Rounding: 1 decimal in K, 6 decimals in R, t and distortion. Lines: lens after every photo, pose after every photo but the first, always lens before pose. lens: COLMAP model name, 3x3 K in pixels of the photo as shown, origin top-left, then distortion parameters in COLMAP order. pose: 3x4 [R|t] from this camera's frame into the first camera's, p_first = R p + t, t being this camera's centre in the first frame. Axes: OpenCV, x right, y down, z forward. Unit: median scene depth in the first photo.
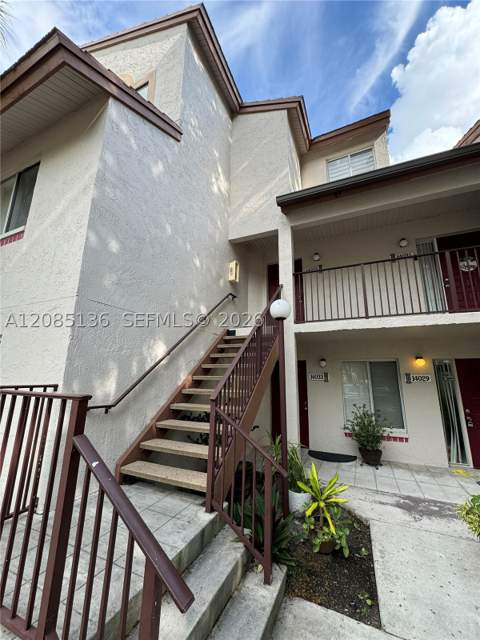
lens RADIAL K [[255.6, 0, 240.0], [0, 255.6, 320.0], [0, 0, 1]] dist [-0.003916, 0.000292]
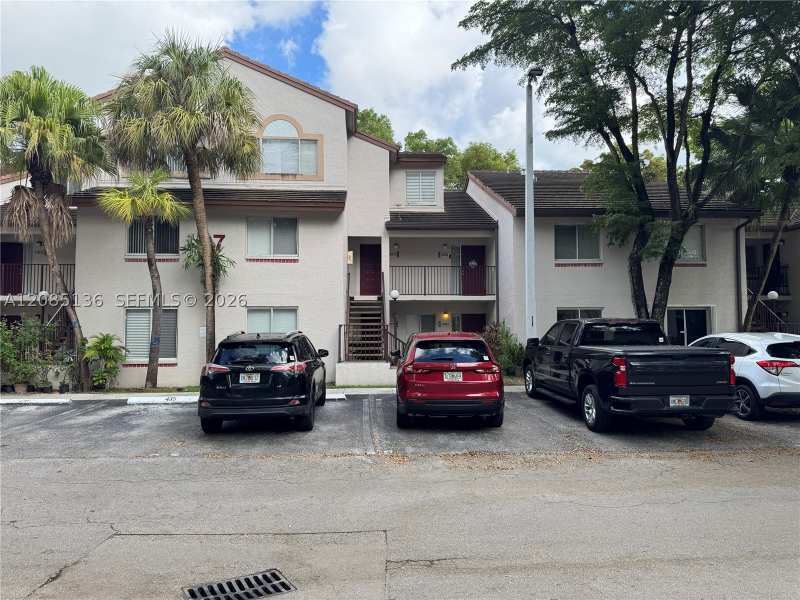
lens RADIAL K [[554.0, 0, 400.0], [0, 554.0, 300.0], [0, 0, 1]] dist [0.069814, -0.090421]
pose [[0.887263, 0.012364, 0.461098, -1.439443], [-0.083778, 0.987334, 0.134734, -0.458714], [-0.453592, -0.158174, 0.877060, -2.340781]]
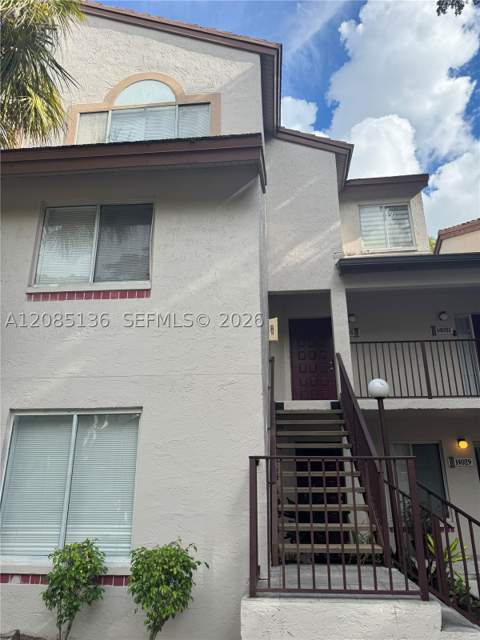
lens RADIAL K [[443.2, 0, 239.0], [0, 443.2, 325.3], [0, 0, 1]] dist [0.069814, -0.090421]
pose [[0.946901, 0.089834, 0.308719, -0.636555], [-0.057447, 0.991994, -0.112458, -0.040530], [-0.316350, 0.088751, 0.944482, -0.356946]]
